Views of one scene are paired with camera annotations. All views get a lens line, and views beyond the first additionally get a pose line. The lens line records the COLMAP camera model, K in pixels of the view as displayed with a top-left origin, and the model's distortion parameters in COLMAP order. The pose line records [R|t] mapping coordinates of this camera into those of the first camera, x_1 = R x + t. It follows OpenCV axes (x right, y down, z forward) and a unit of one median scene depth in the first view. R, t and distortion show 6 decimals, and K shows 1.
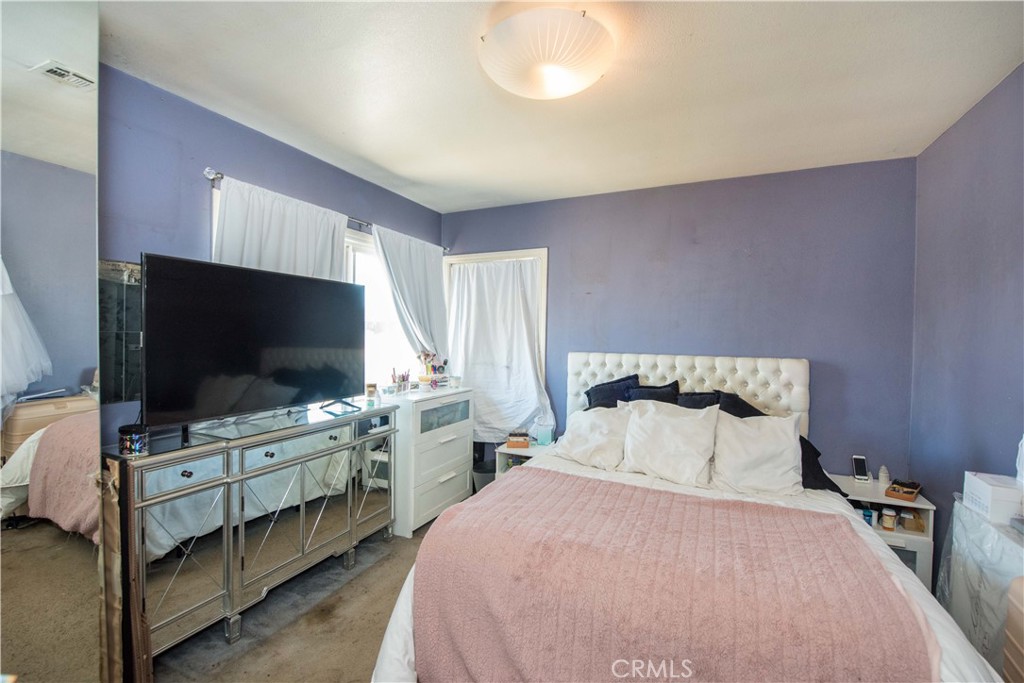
lens RADIAL K [[438.6, 0, 512.0], [0, 438.6, 341.5], [0, 0, 1]] dist [-0.013265, -0.000029]
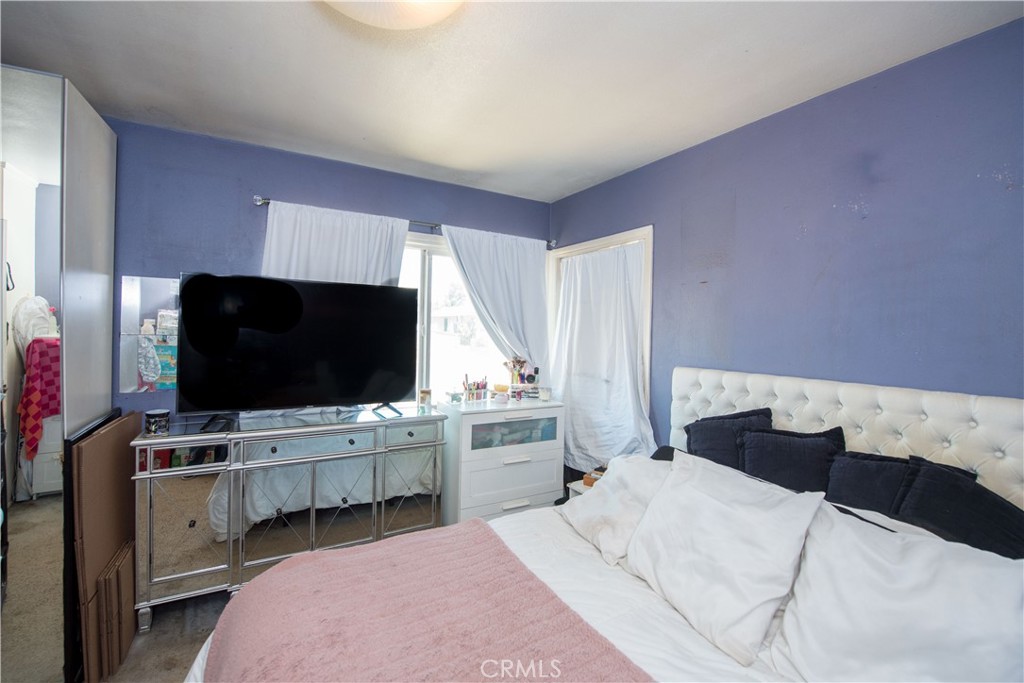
lens RADIAL K [[433.5, 0, 509.7], [0, 433.5, 328.4], [0, 0, 1]] dist [-0.018385, -0.000298]
pose [[0.816686, 0.000722, -0.577082, 0.327779], [-0.019268, 0.999476, -0.026018, -0.014636], [0.576760, 0.032367, 0.816272, 0.283057]]
